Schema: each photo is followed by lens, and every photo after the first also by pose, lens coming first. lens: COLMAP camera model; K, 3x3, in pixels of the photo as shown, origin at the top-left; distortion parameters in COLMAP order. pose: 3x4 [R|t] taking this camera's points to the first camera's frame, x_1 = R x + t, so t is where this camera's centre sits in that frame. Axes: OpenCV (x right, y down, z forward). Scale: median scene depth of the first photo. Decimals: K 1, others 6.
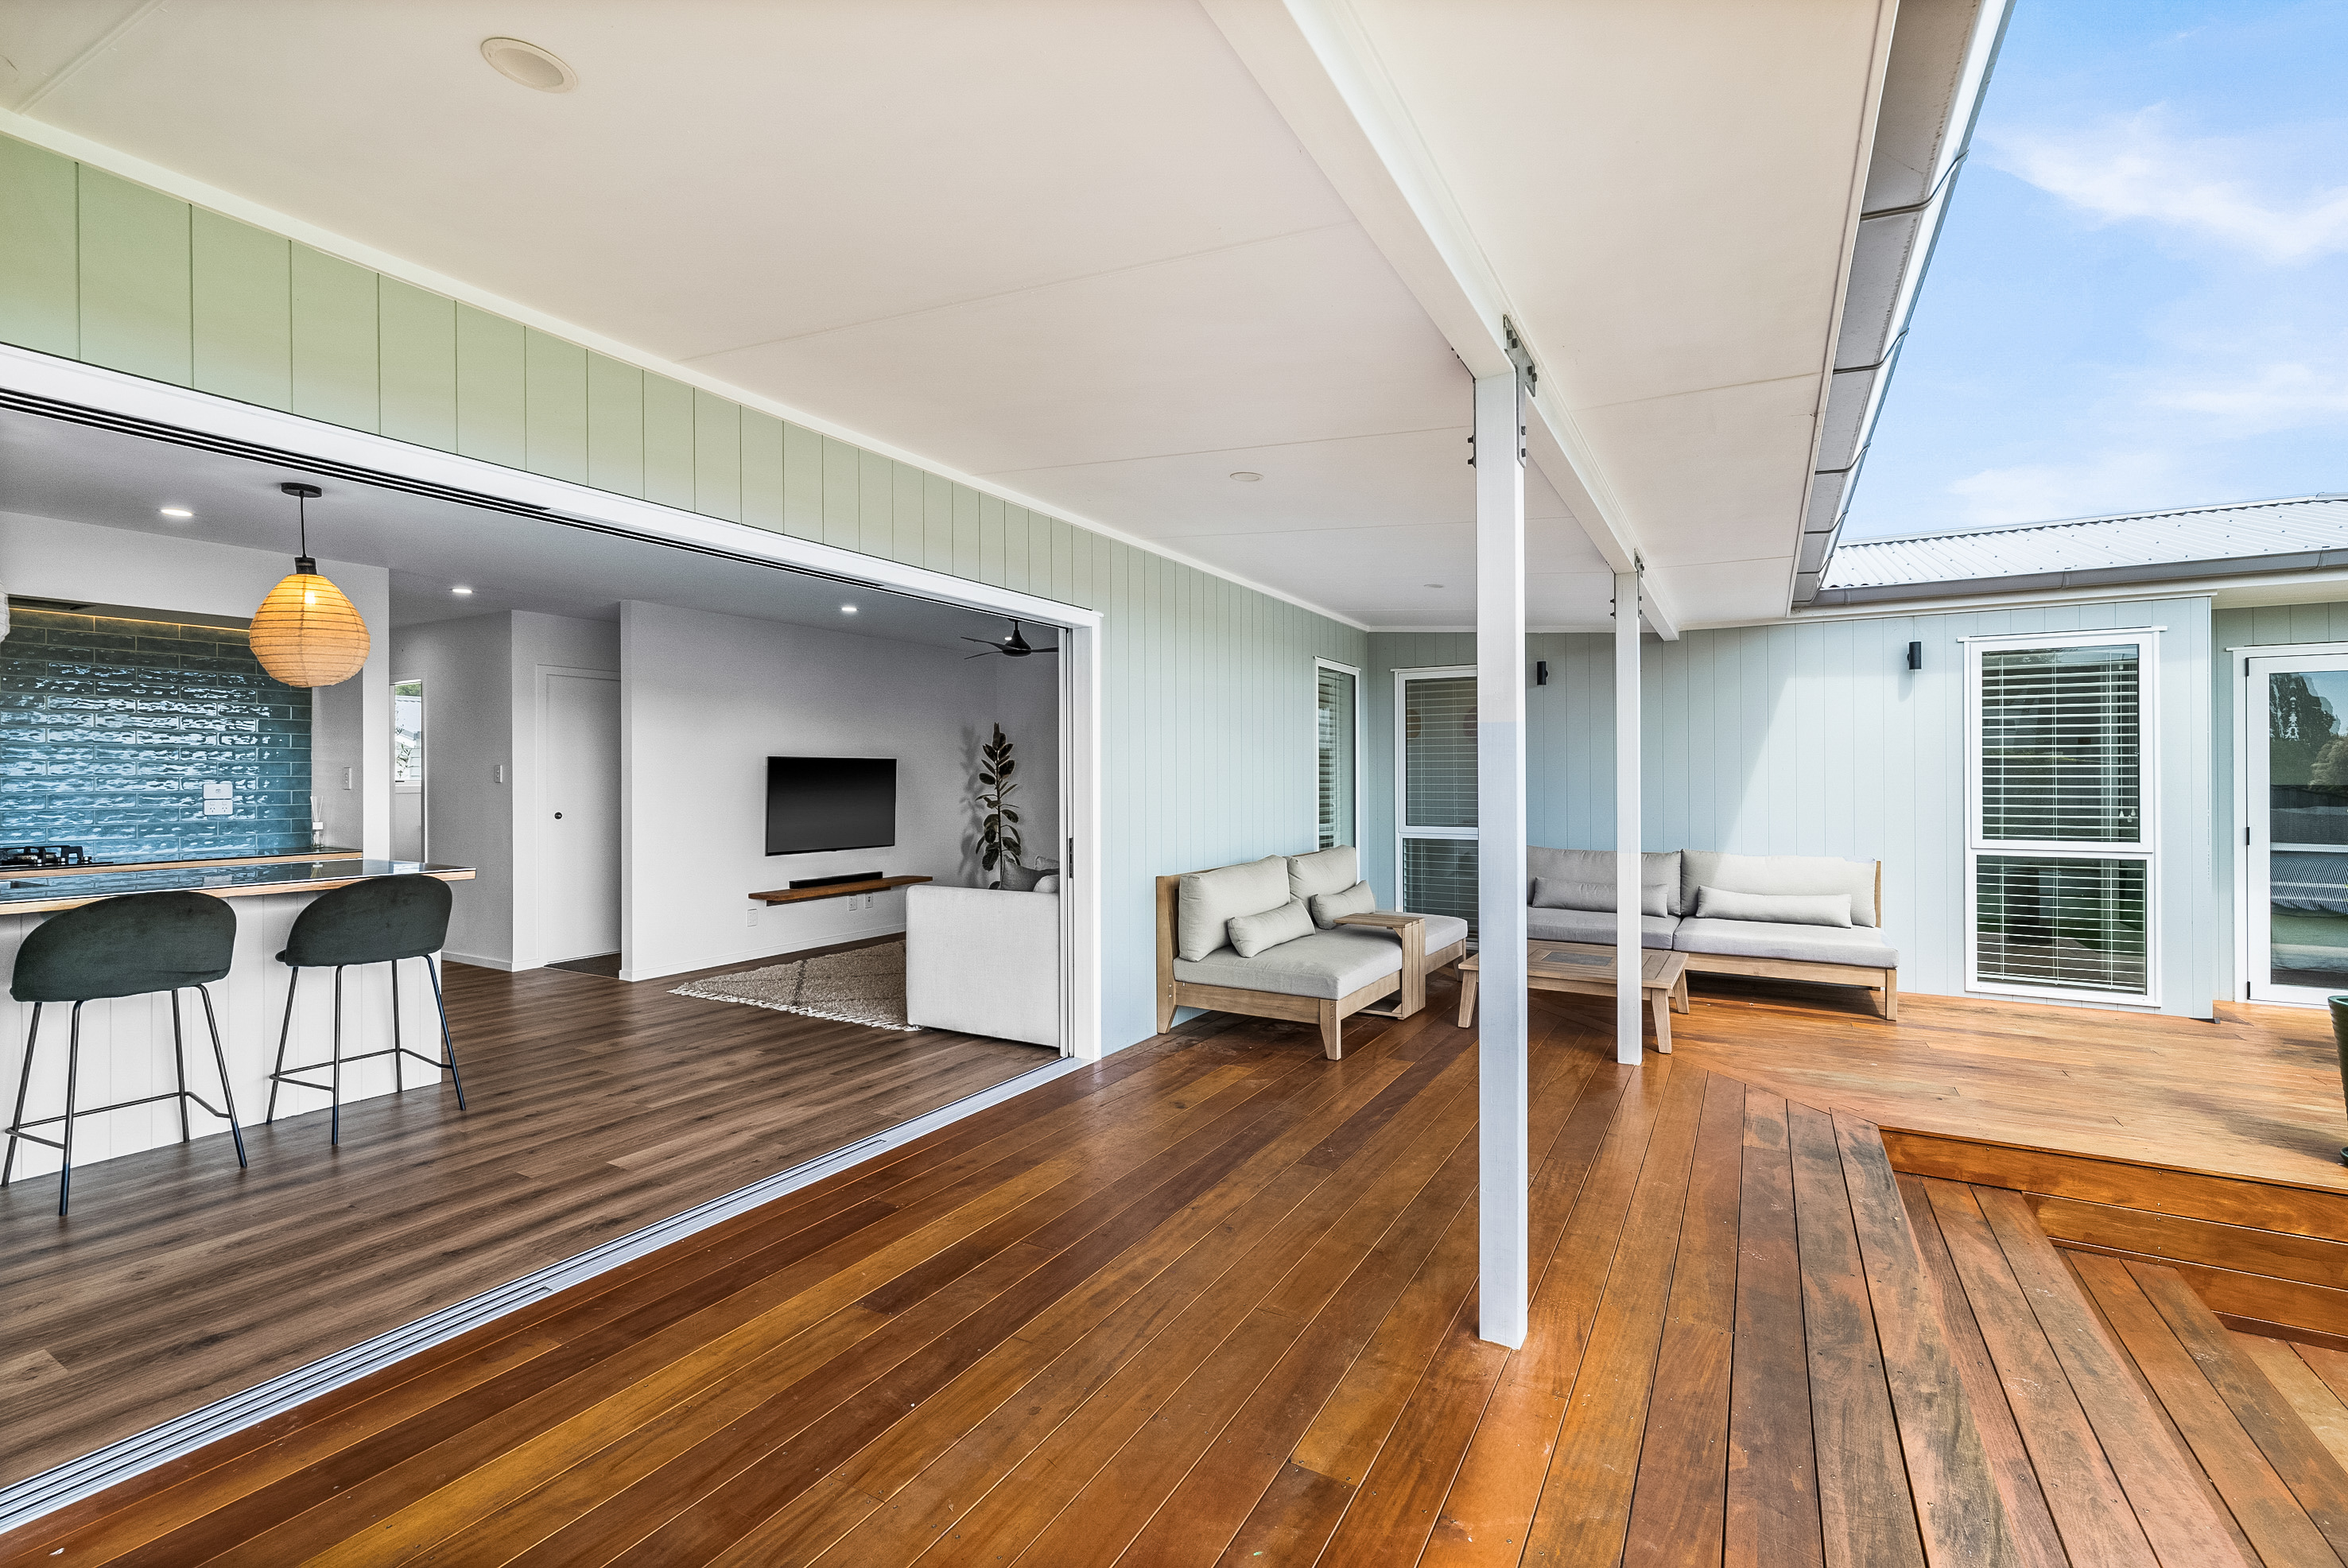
lens RADIAL K [[1025.5, 0, 1184.6], [0, 1025.5, 769.6], [0, 0, 1]] dist [0.002508, 0.000999]
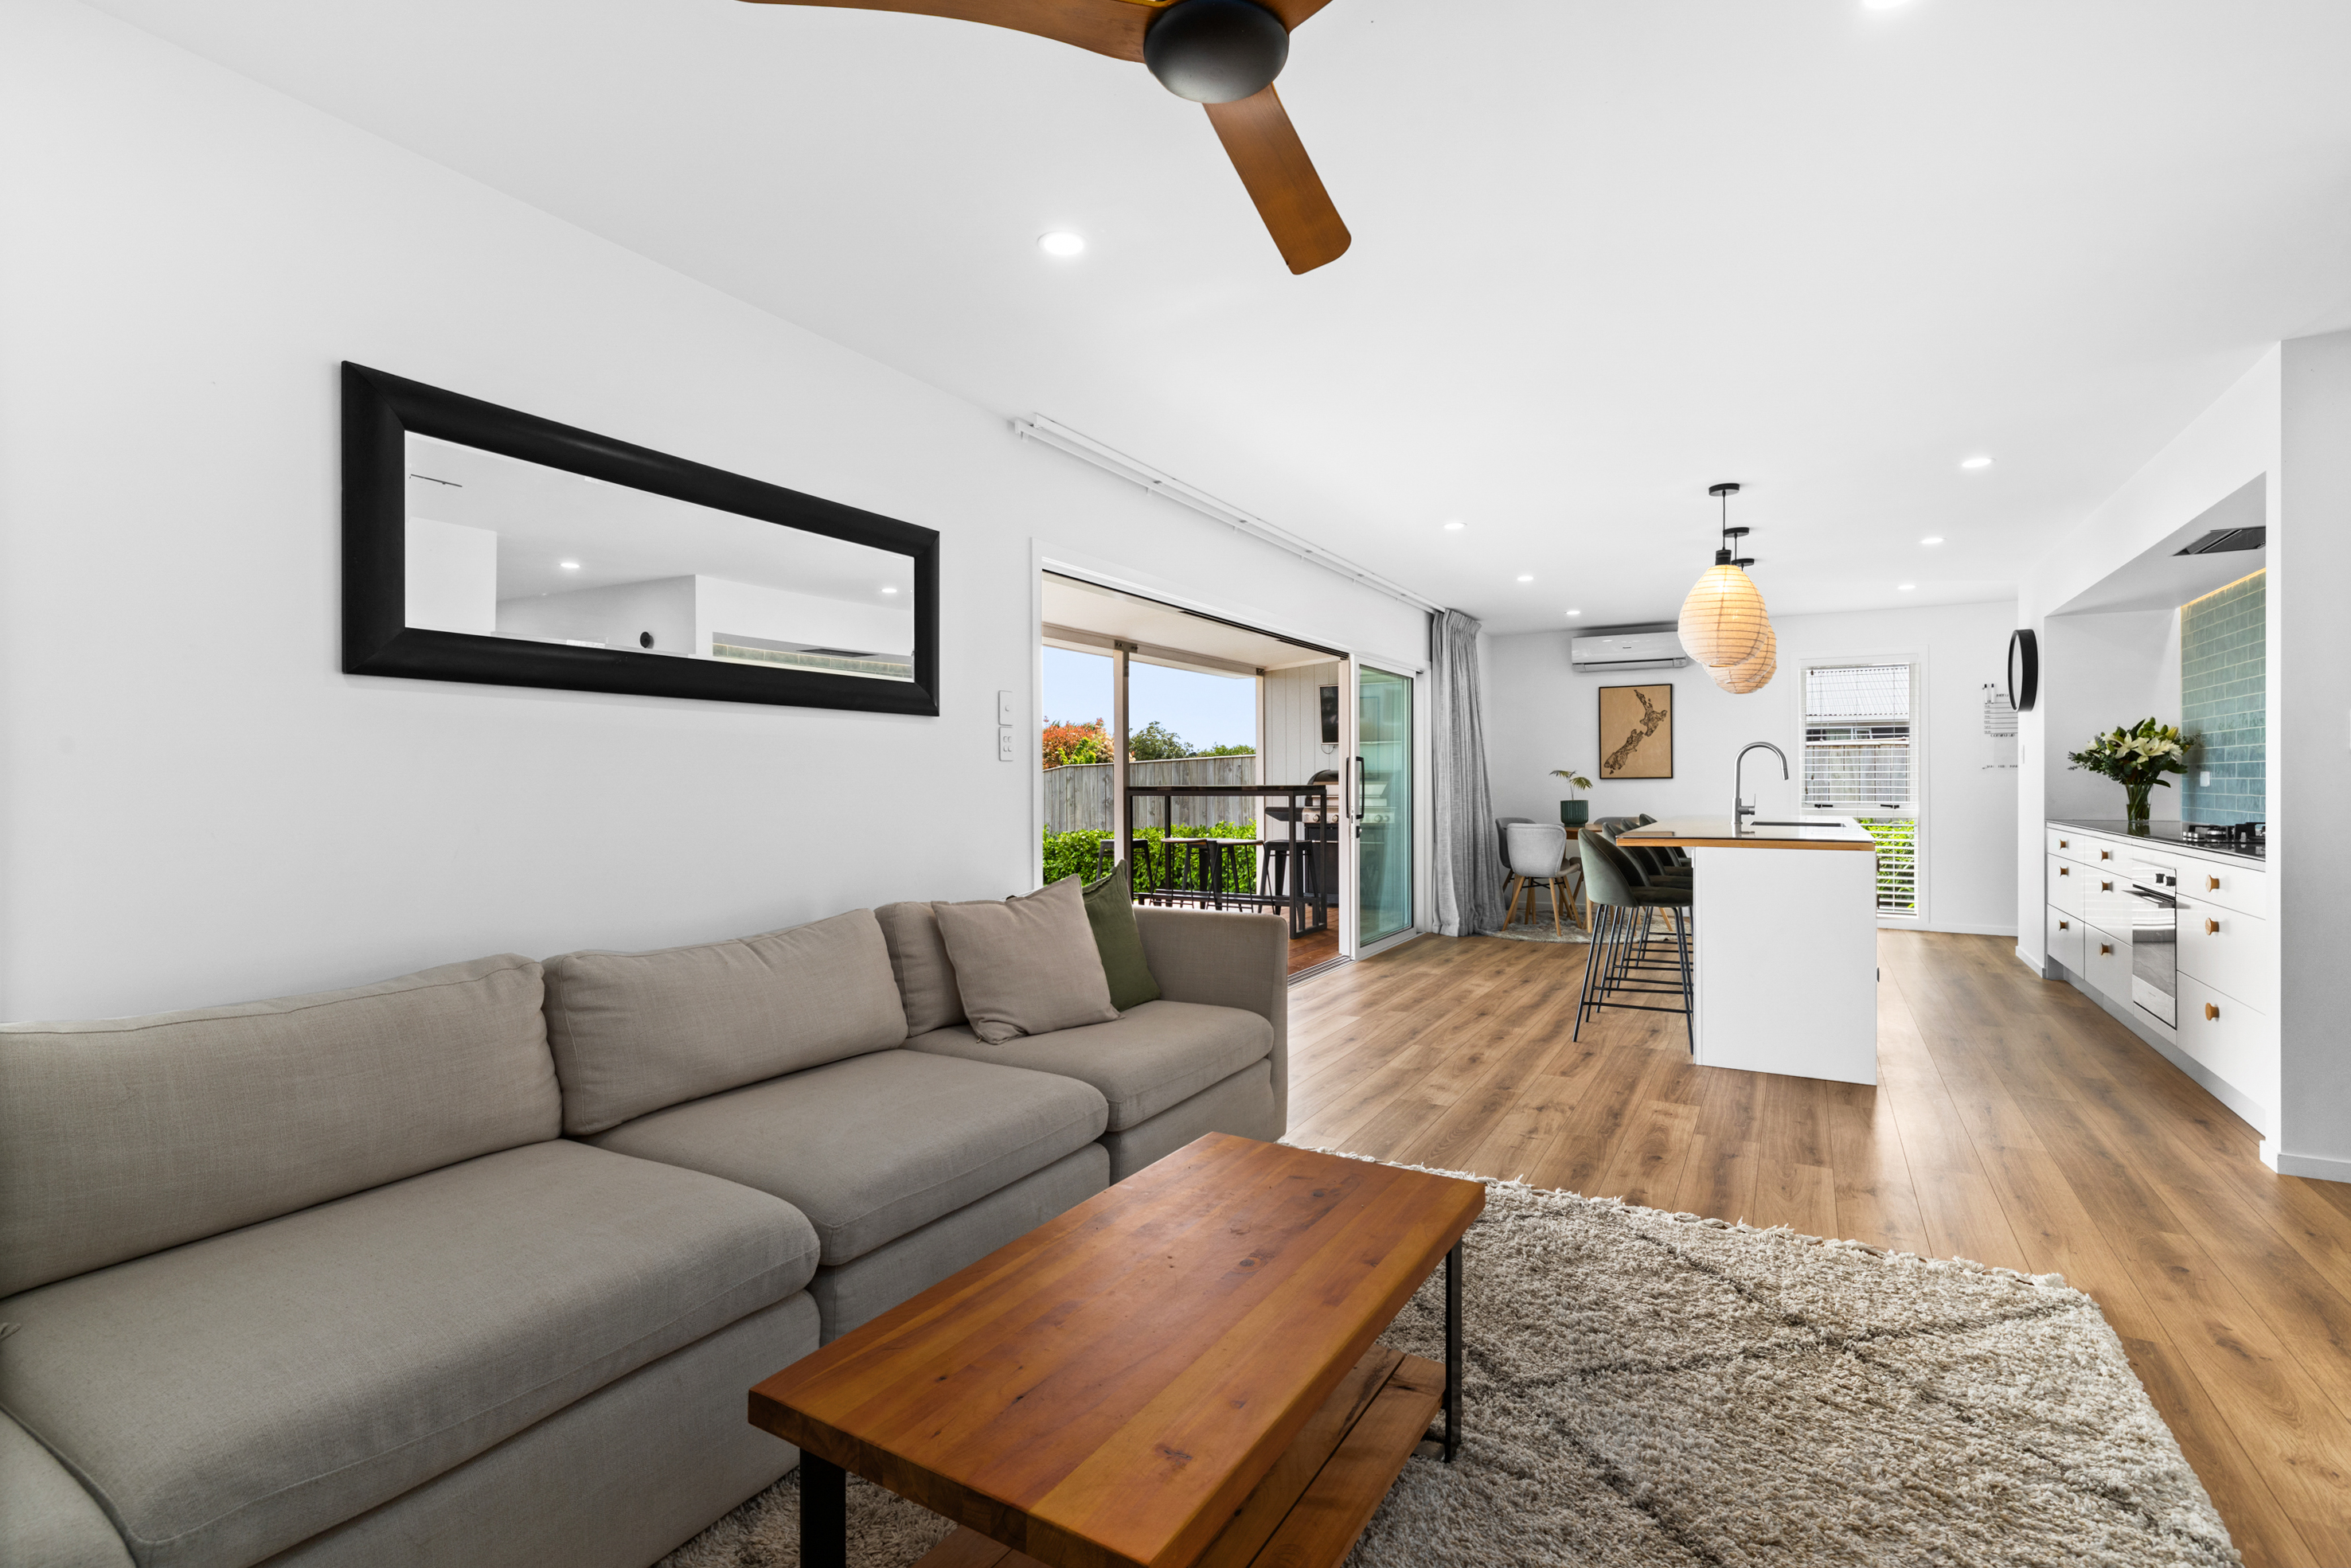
lens RADIAL K [[1038.2, 0, 1182.9], [0, 1038.2, 785.0], [0, 0, 1]] dist [0.000459, 0.000102]
pose [[-0.999954, 0.007564, 0.005833, -0.212421], [0.007568, 0.999971, 0.000660, 0.033915], [-0.005828, 0.000704, -0.999983, 1.622478]]
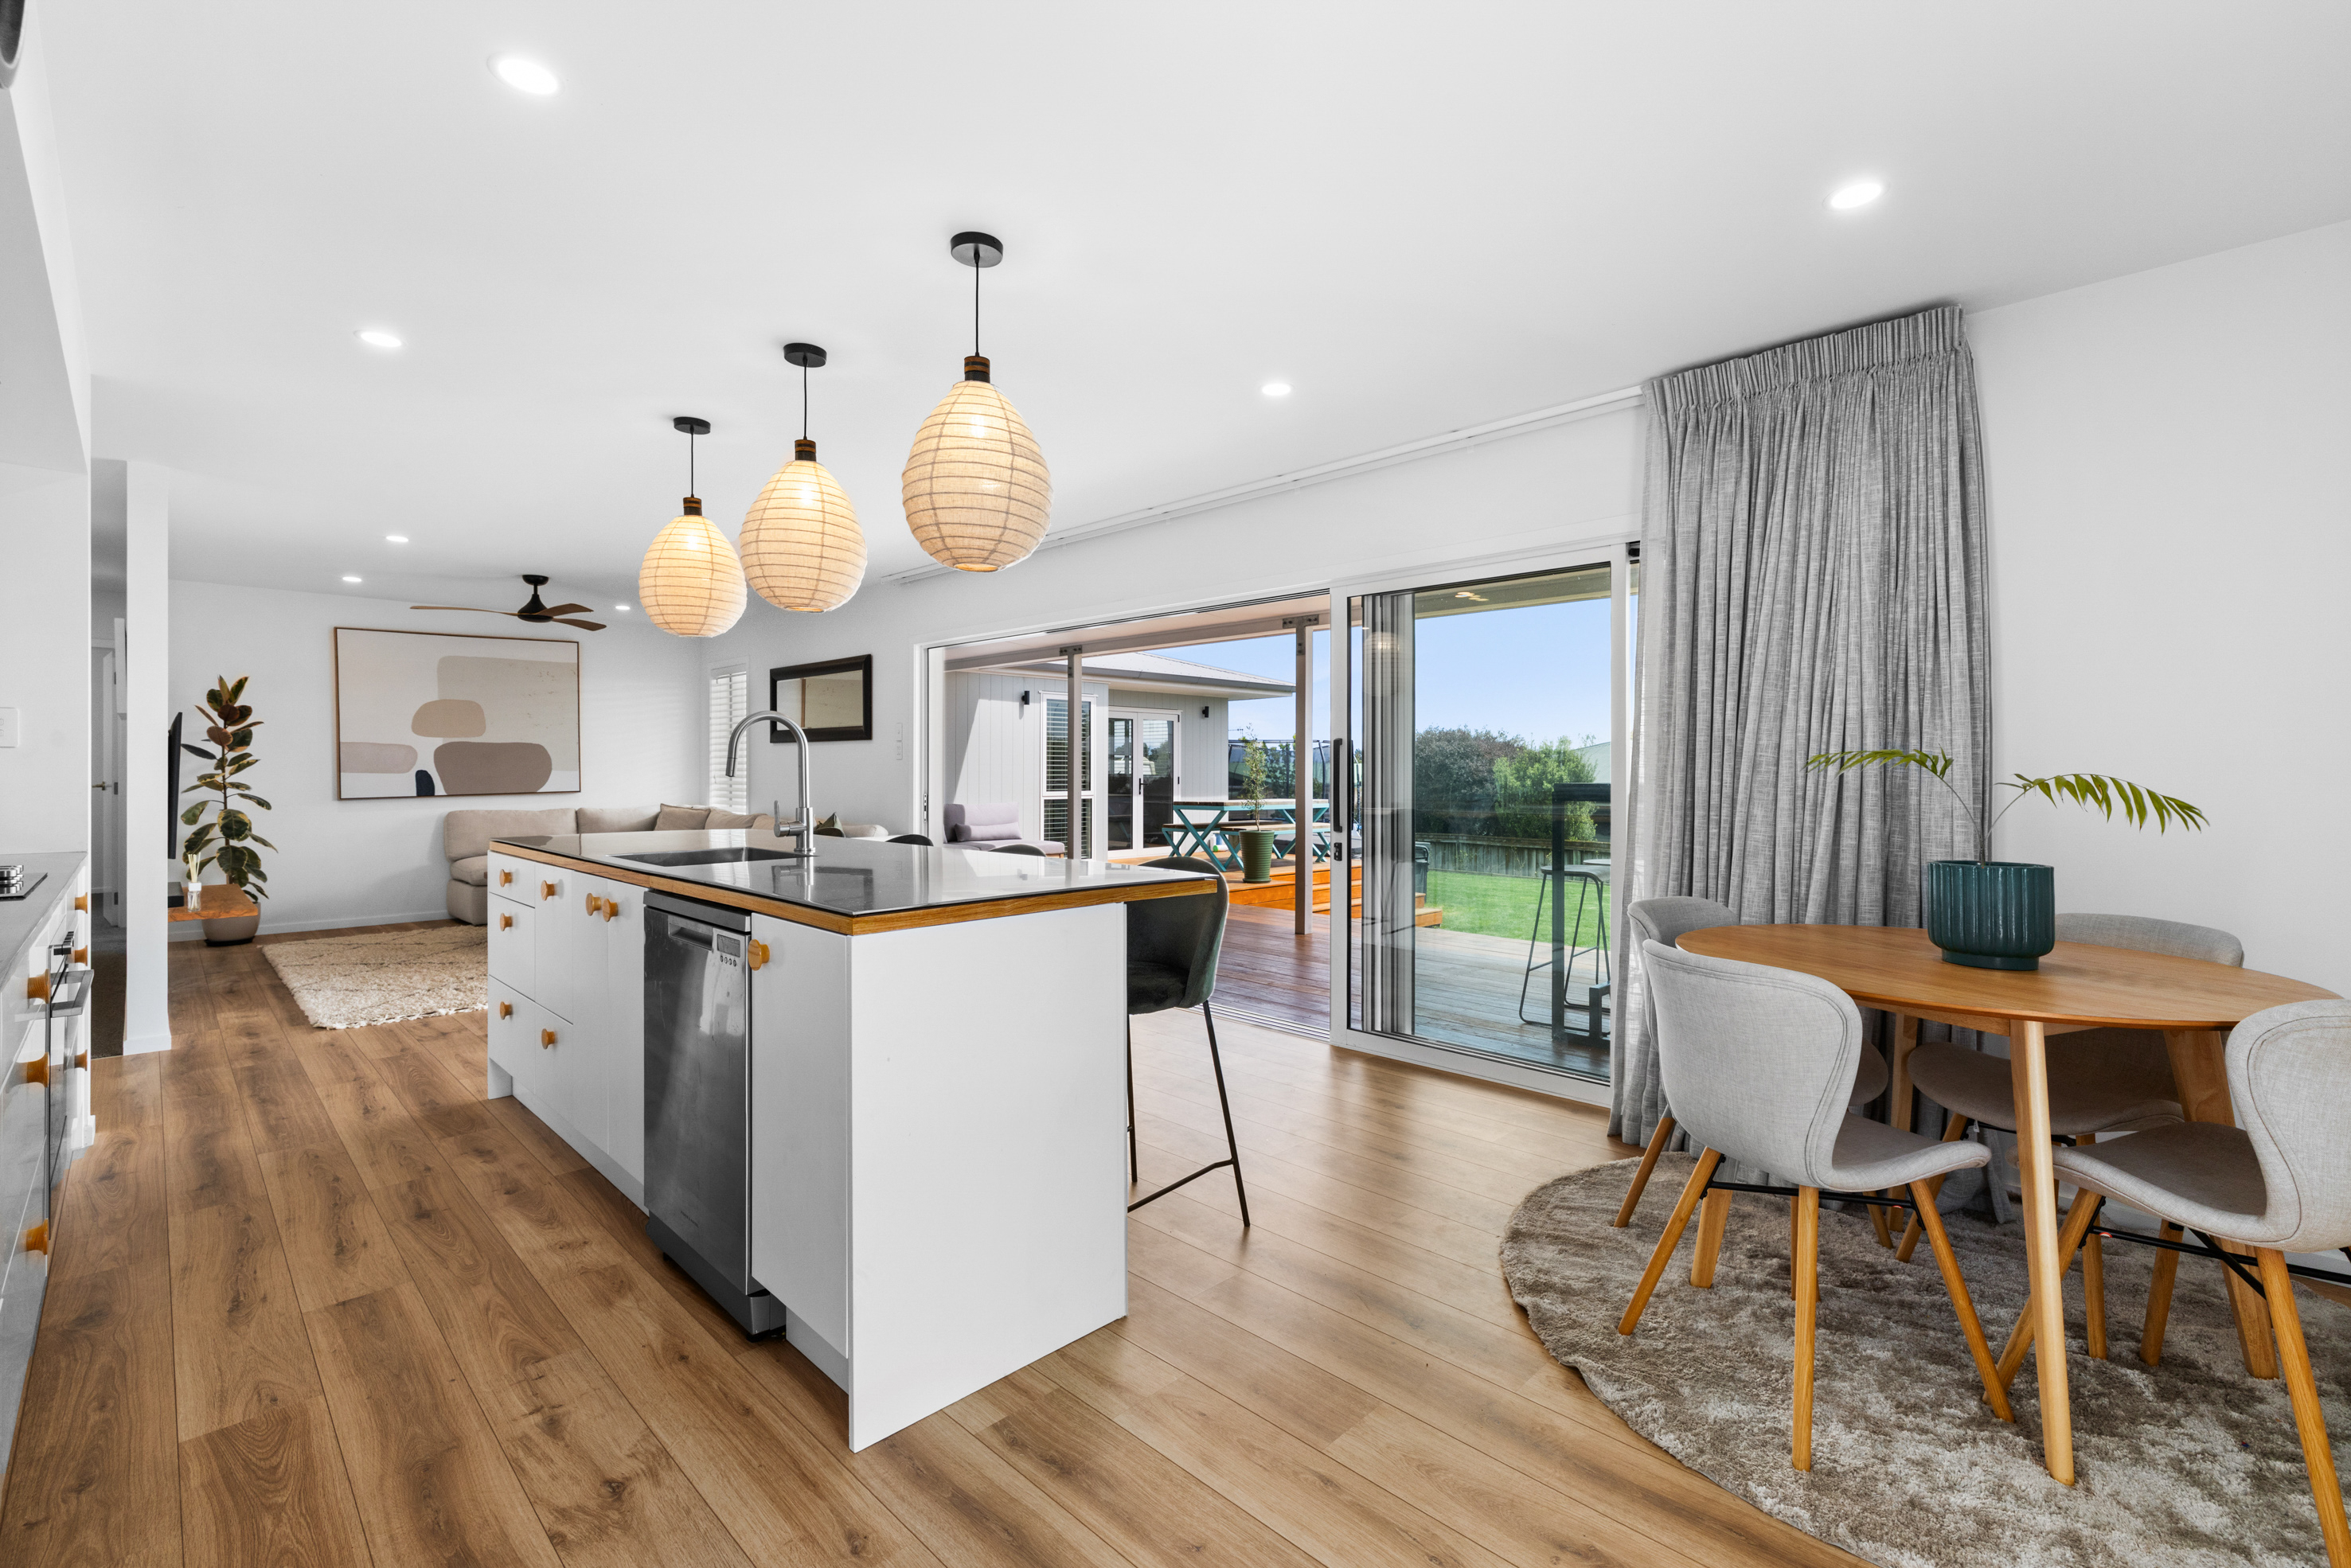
lens RADIAL K [[1026.7, 0, 1188.9], [0, 1026.7, 777.7], [0, 0, 1]] dist [0.002508, 0.000999]
pose [[0.250666, -0.005036, 0.968061, -1.252635], [-0.008384, 0.999938, 0.007373, 0.026514], [-0.968037, -0.009965, 0.250608, 0.252782]]
